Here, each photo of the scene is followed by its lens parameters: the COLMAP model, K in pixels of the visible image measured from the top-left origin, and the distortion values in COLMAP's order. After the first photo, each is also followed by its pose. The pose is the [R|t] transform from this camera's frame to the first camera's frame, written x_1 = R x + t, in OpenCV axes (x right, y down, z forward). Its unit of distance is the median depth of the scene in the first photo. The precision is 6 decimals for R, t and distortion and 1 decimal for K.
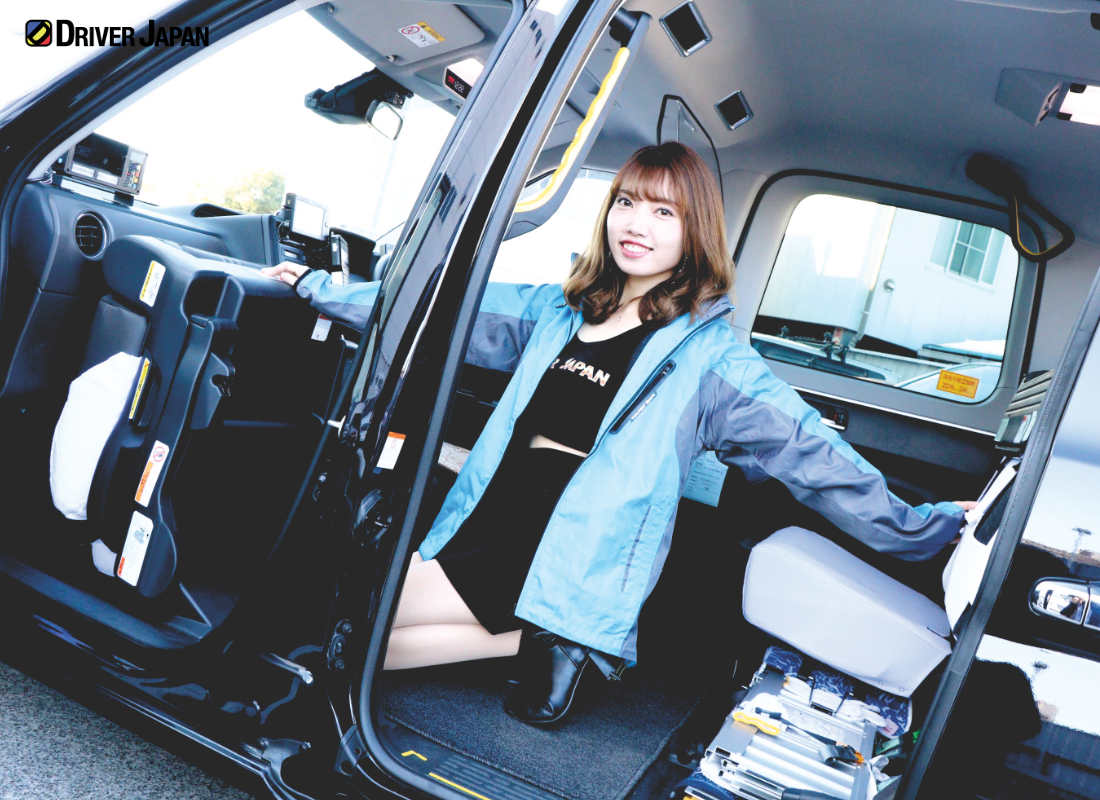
lens RADIAL K [[998.0, 0, 550.6], [0, 998.0, 424.6], [0, 0, 1]] dist [-0.168687, 0.115797]
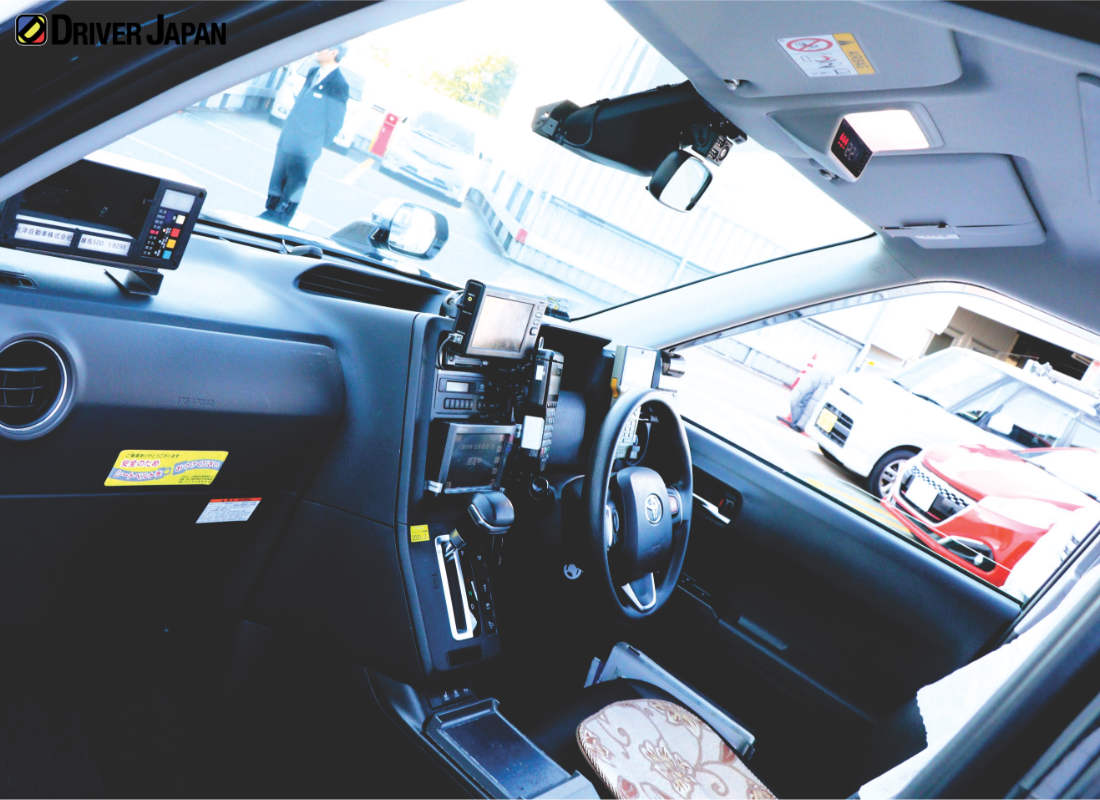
lens RADIAL K [[984.3, 0, 536.7], [0, 984.3, 400.5], [0, 0, 1]] dist [-0.152582, 0.083329]
pose [[0.959477, 0.218342, -0.178129, -0.149650], [-0.203218, 0.974079, 0.099361, -0.277005], [0.195206, -0.059136, 0.978978, 0.574287]]
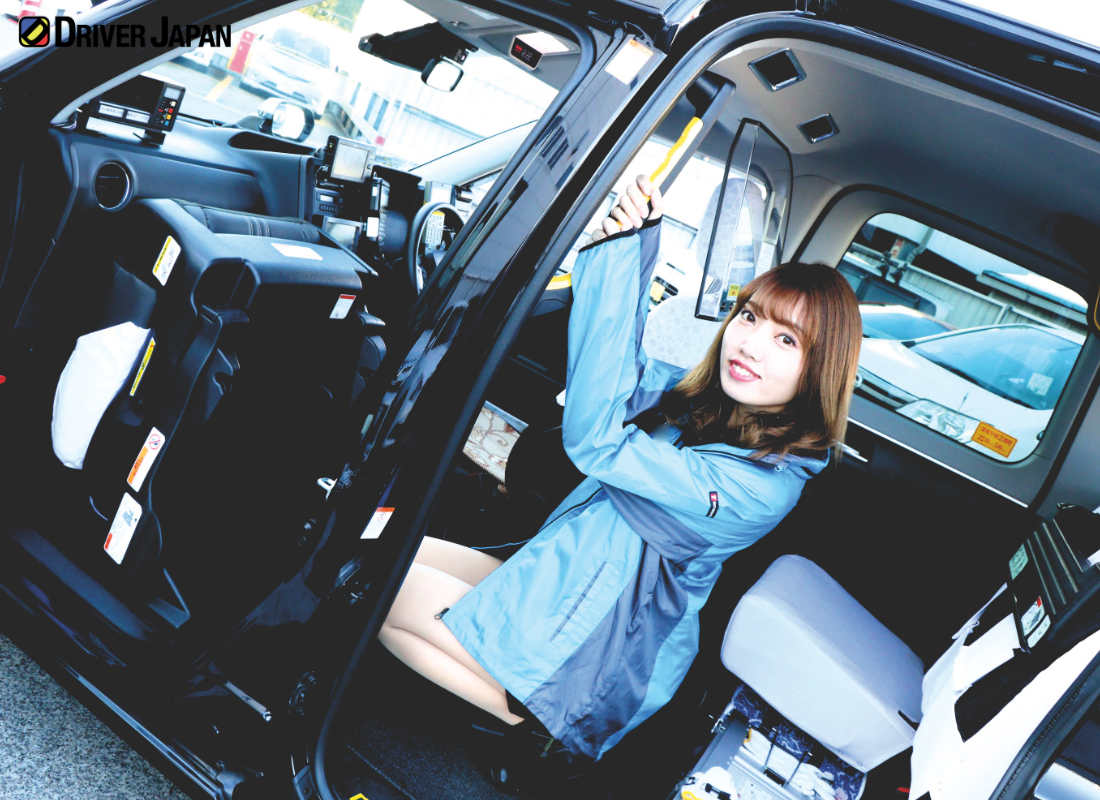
lens RADIAL K [[984.3, 0, 536.7], [0, 984.3, 400.5], [0, 0, 1]] dist [-0.152582, 0.083329]
pose [[0.984793, 0.169350, -0.038779, 0.007113], [-0.161041, 0.973565, 0.161980, -0.203035], [0.065185, -0.153271, 0.986032, 0.064822]]
